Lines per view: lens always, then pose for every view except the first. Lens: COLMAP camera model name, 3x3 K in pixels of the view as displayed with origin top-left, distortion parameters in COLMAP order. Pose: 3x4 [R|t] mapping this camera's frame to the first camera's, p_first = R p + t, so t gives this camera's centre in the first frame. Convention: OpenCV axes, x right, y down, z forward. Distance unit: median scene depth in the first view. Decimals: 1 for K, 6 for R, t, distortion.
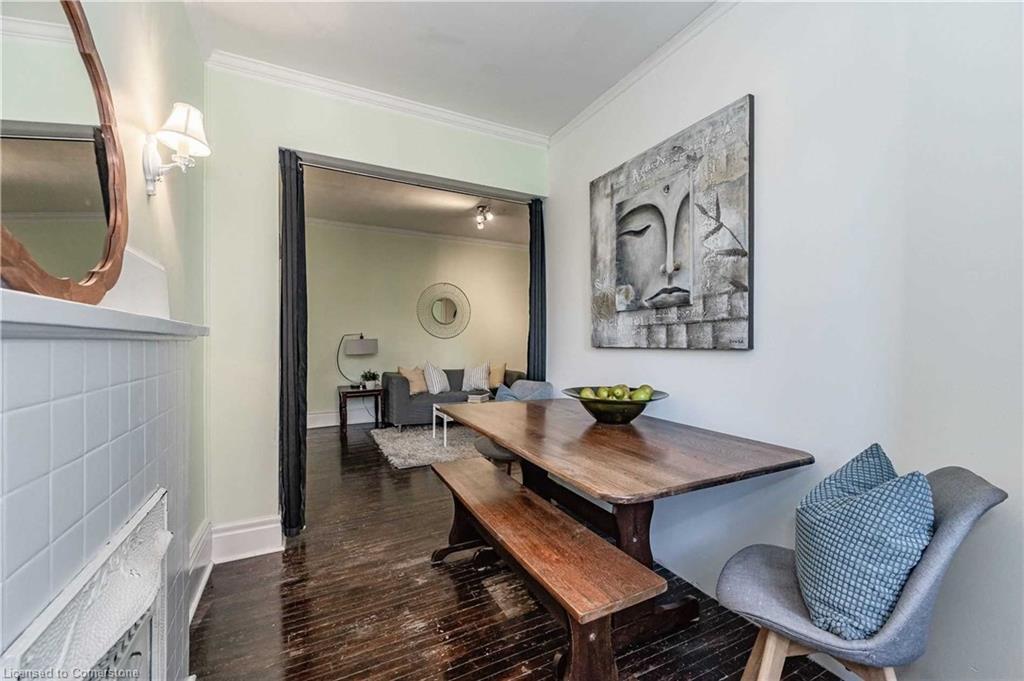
lens RADIAL K [[416.4, 0, 513.3], [0, 416.4, 339.3], [0, 0, 1]] dist [-0.000305, -0.000199]
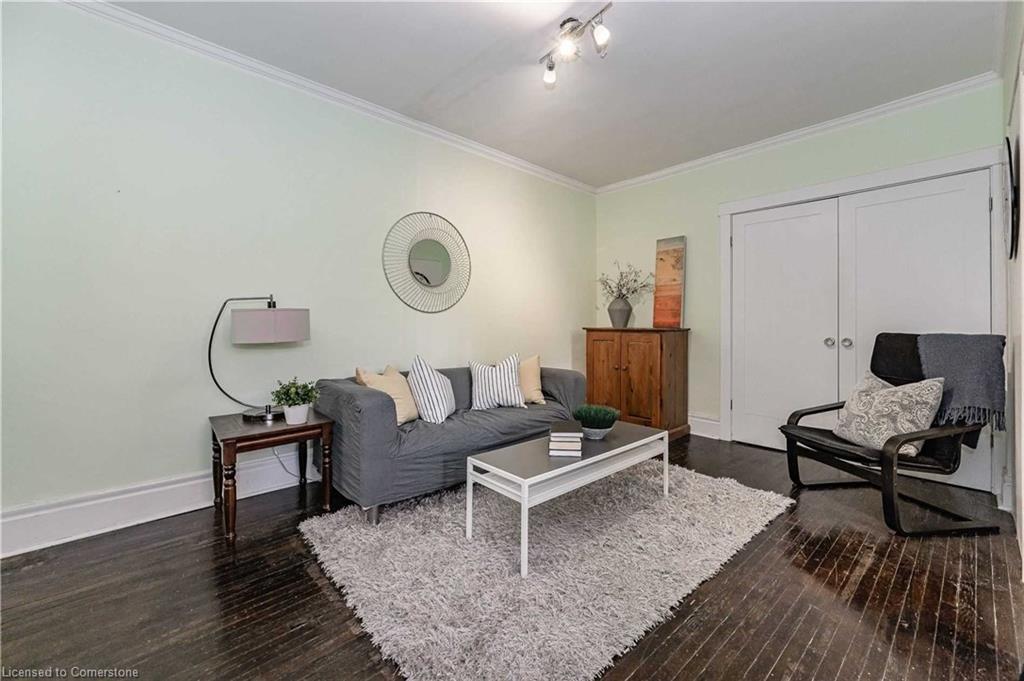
lens RADIAL K [[416.4, 0, 517.2], [0, 416.4, 322.9], [0, 0, 1]] dist [-0.000305, -0.000199]
pose [[0.969484, 0.001210, 0.245153, -0.218939], [-0.000102, 0.999990, -0.004532, 0.016700], [-0.245156, 0.004369, 0.969474, 0.505151]]
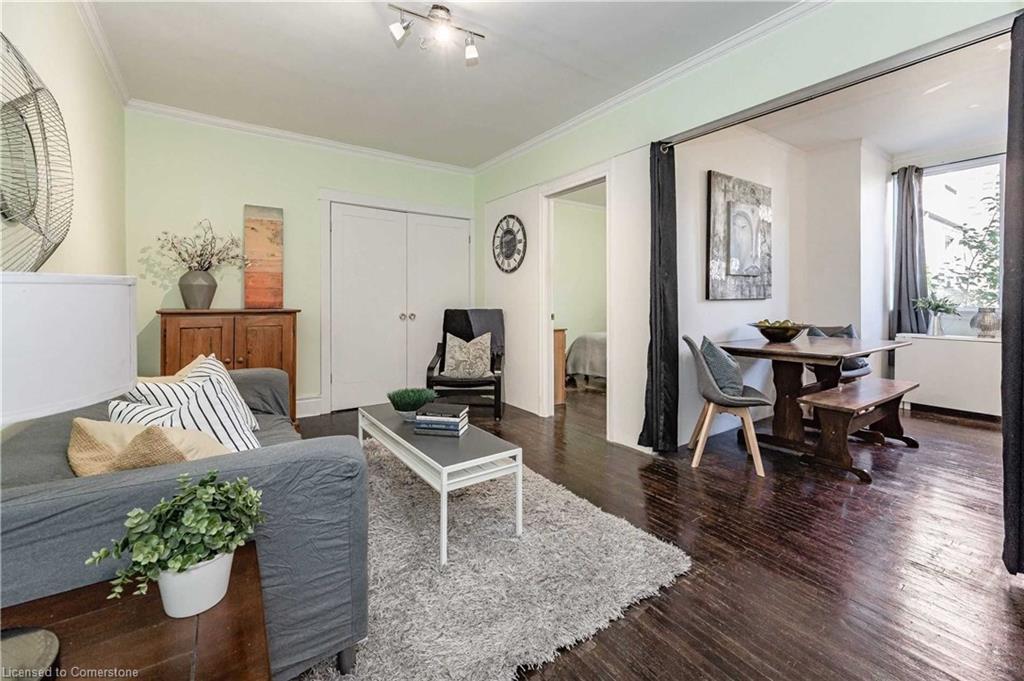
lens RADIAL K [[416.4, 0, 517.9], [0, 416.4, 303.5], [0, 0, 1]] dist [-0.000305, -0.000199]
pose [[-0.134103, -0.006519, 0.990946, -0.496782], [0.001250, 0.999976, 0.006747, 0.009822], [-0.990967, 0.002144, -0.134092, 0.875263]]
